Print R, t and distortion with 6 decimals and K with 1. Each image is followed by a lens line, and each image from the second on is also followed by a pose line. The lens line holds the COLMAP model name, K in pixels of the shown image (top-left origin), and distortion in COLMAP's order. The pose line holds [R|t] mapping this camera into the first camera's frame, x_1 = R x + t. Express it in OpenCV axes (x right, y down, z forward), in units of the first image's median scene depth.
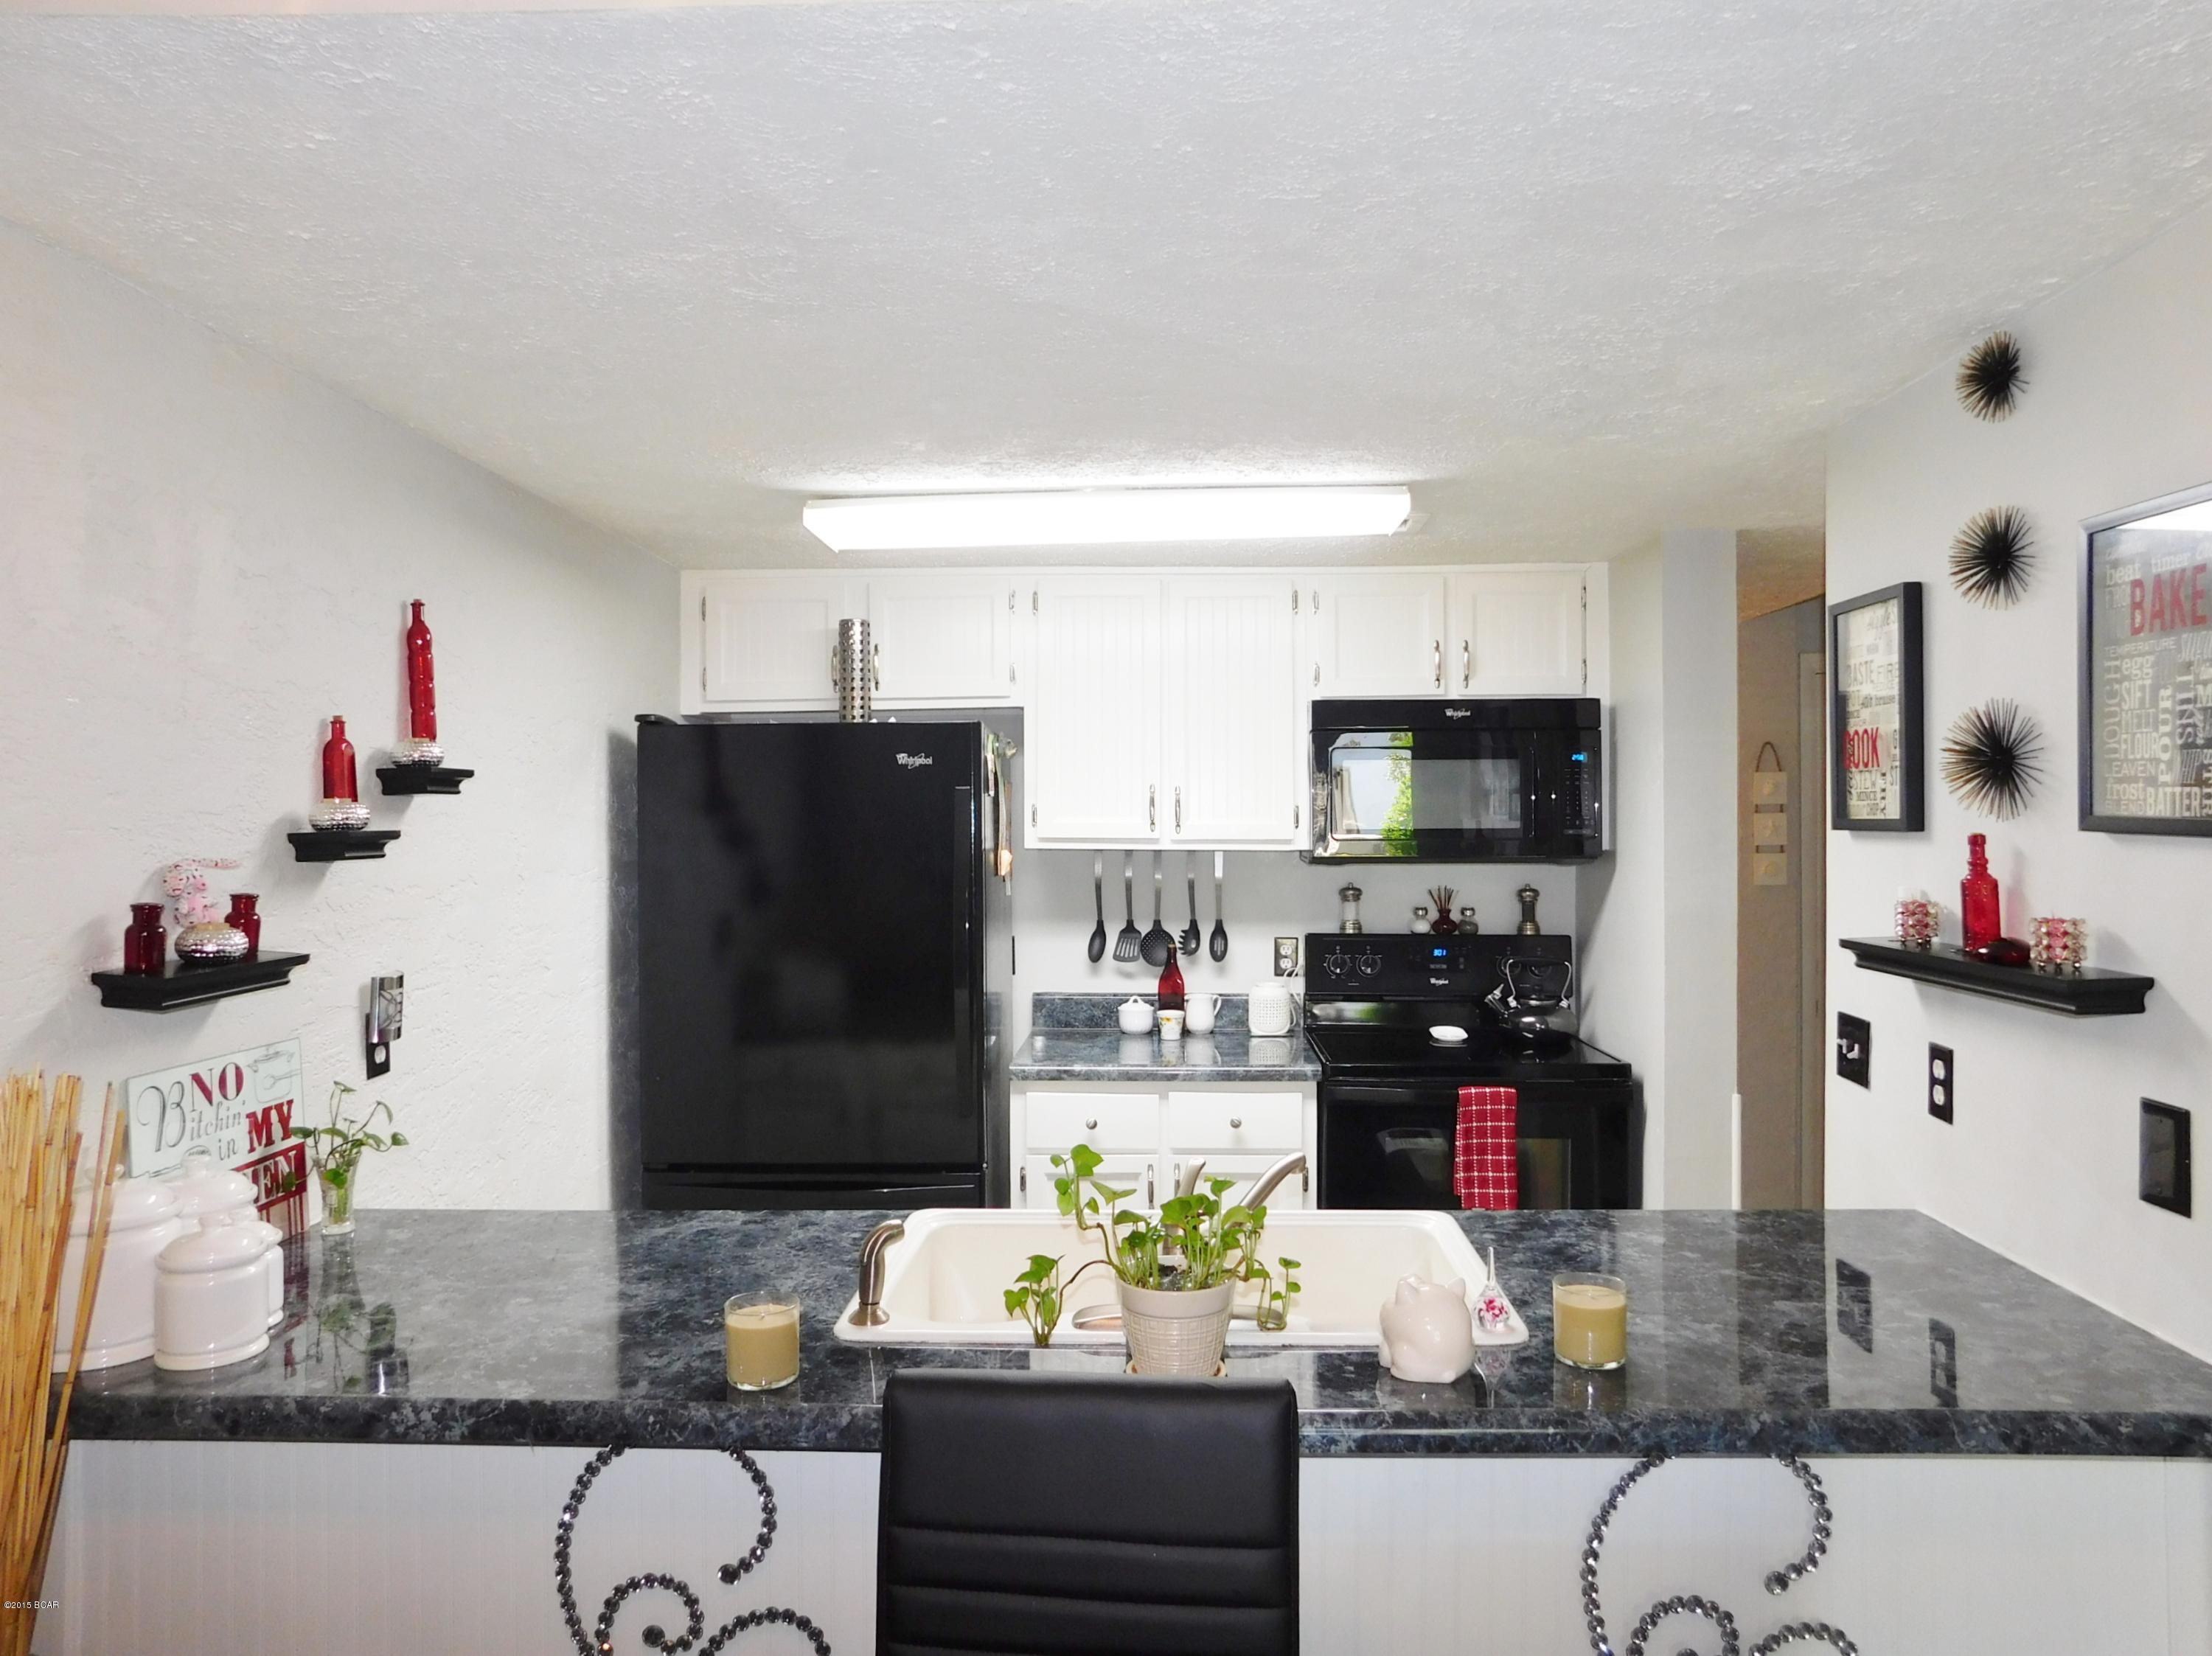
lens RADIAL K [[1458.0, 0, 1097.7], [0, 1458.0, 828.9], [0, 0, 1]] dist [-0.070706, 0.055188]
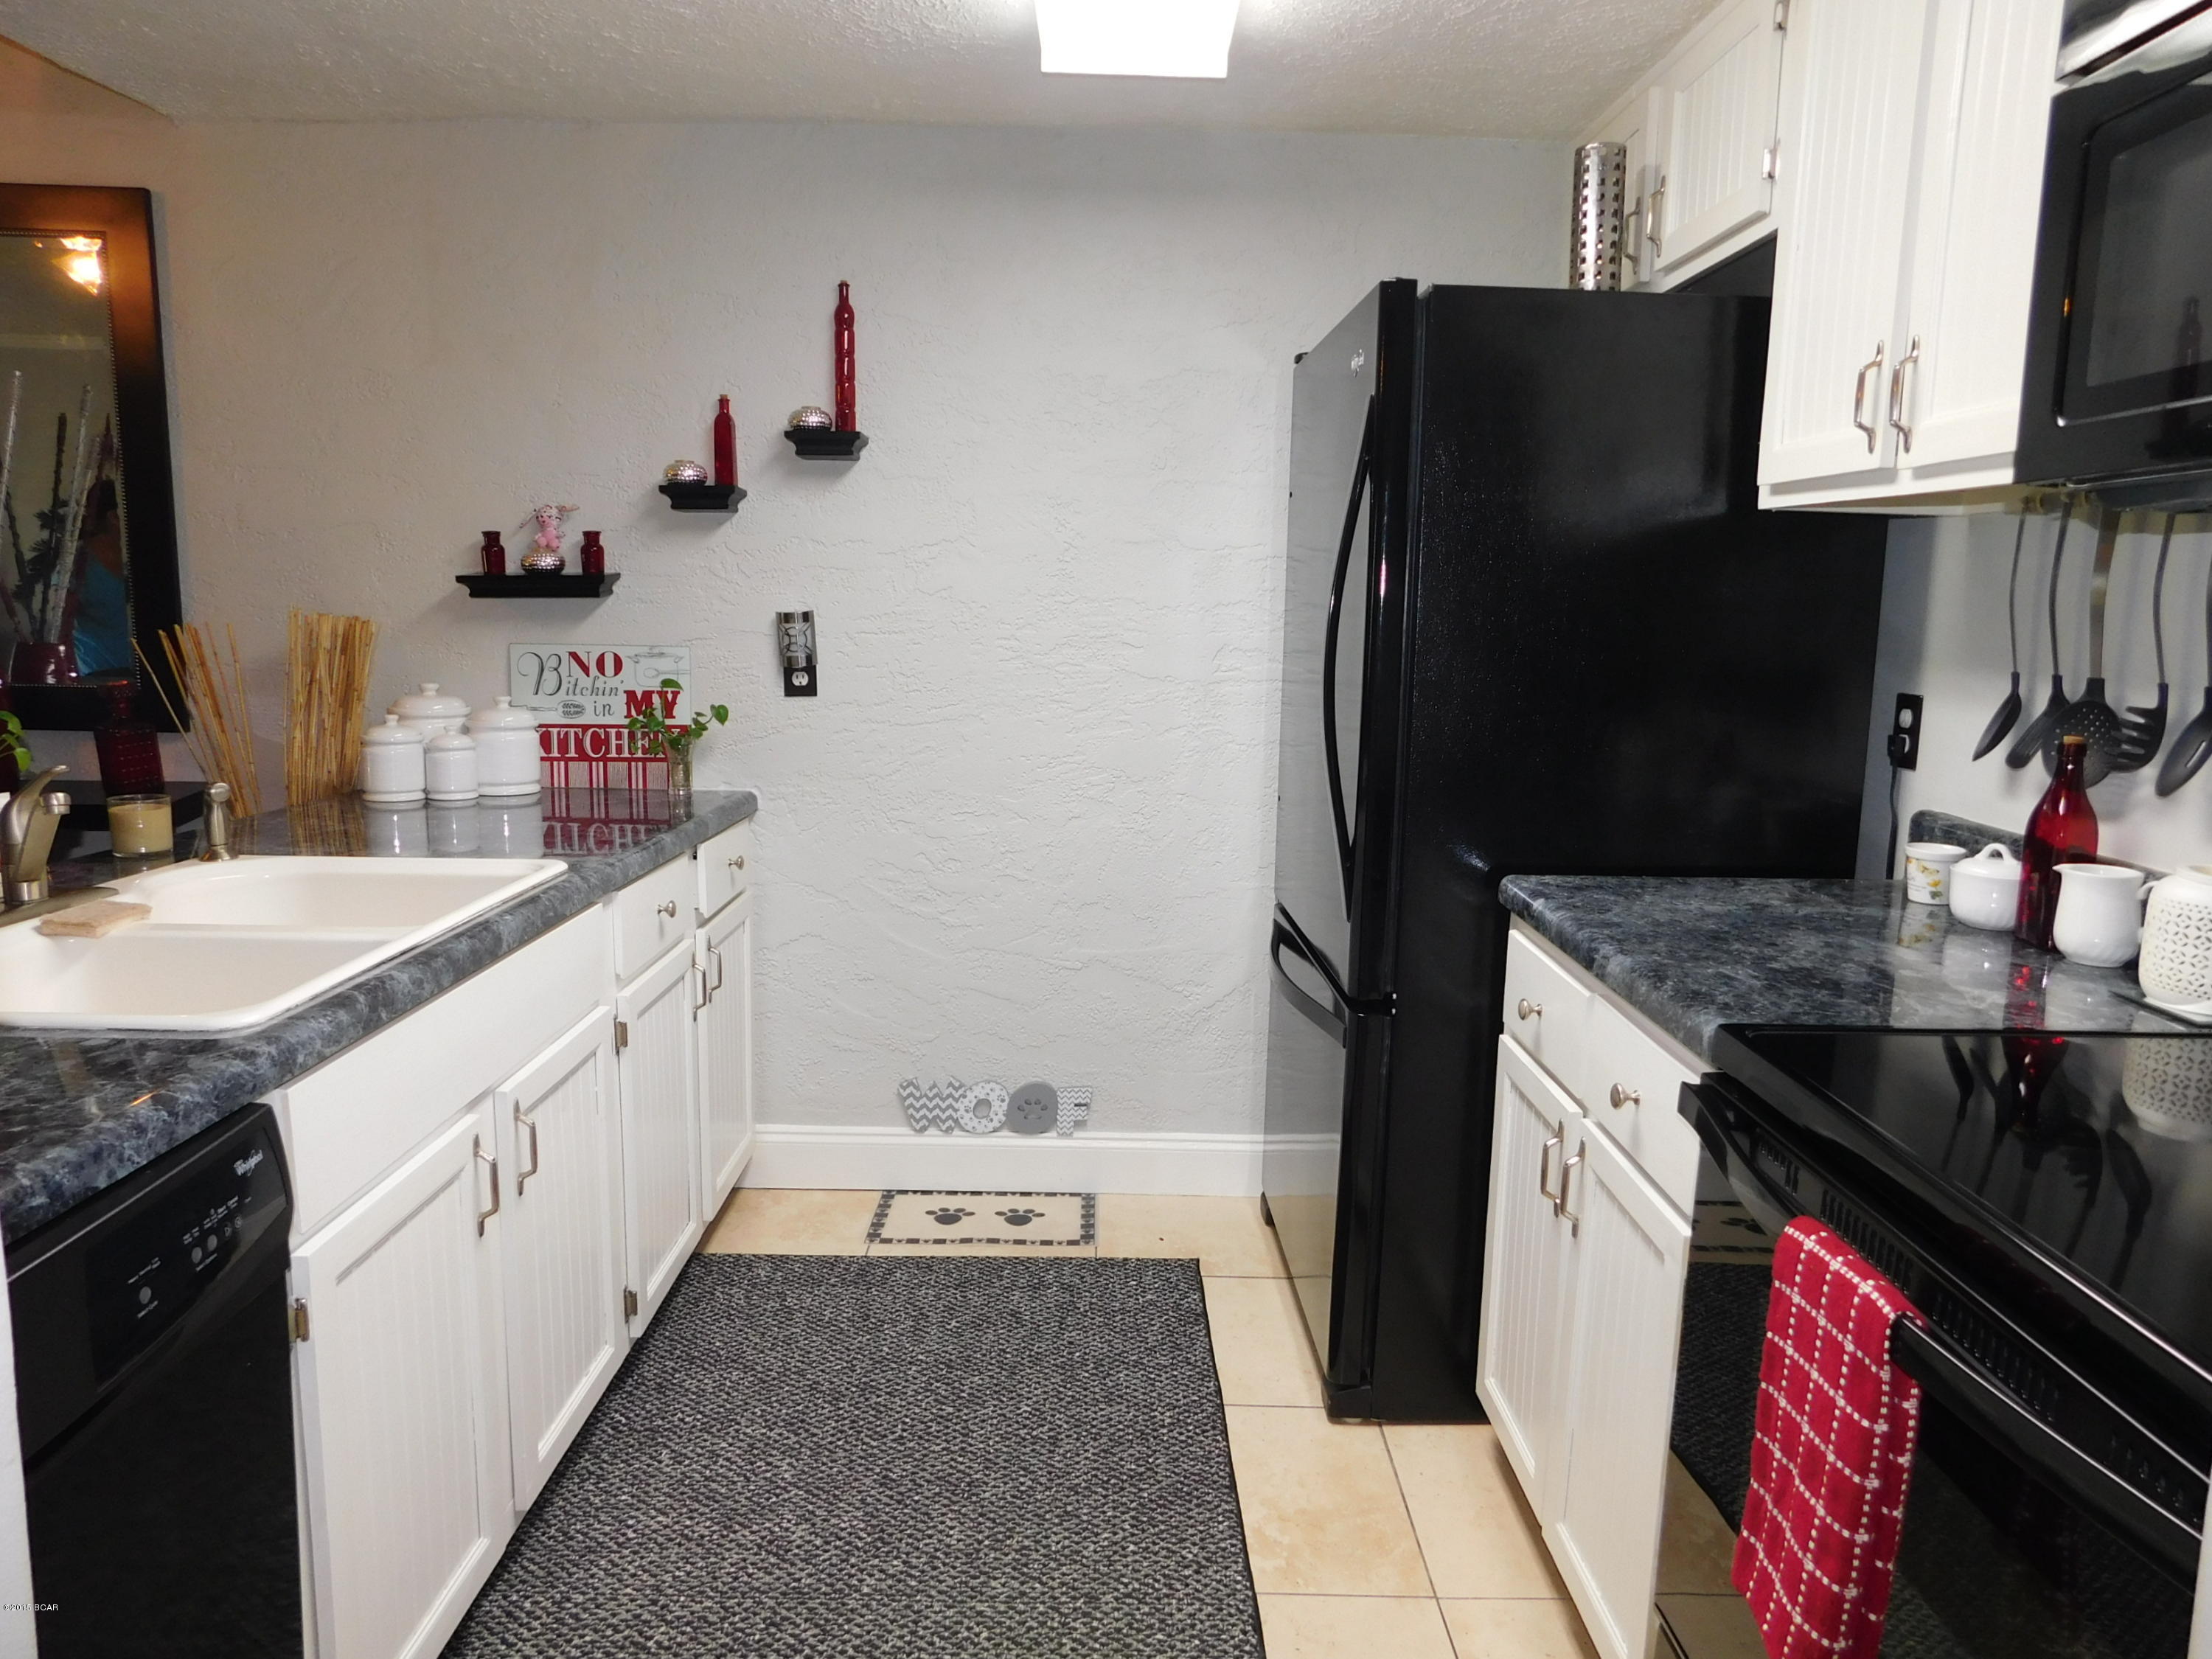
lens RADIAL K [[1462.7, 0, 1111.2], [0, 1462.7, 823.6], [0, 0, 1]] dist [-0.069490, 0.056765]
pose [[0.051782, 0.159413, -0.985853, 0.756674], [-0.022147, 0.987118, 0.158454, 0.078259], [0.998413, 0.013629, 0.054645, 1.214714]]
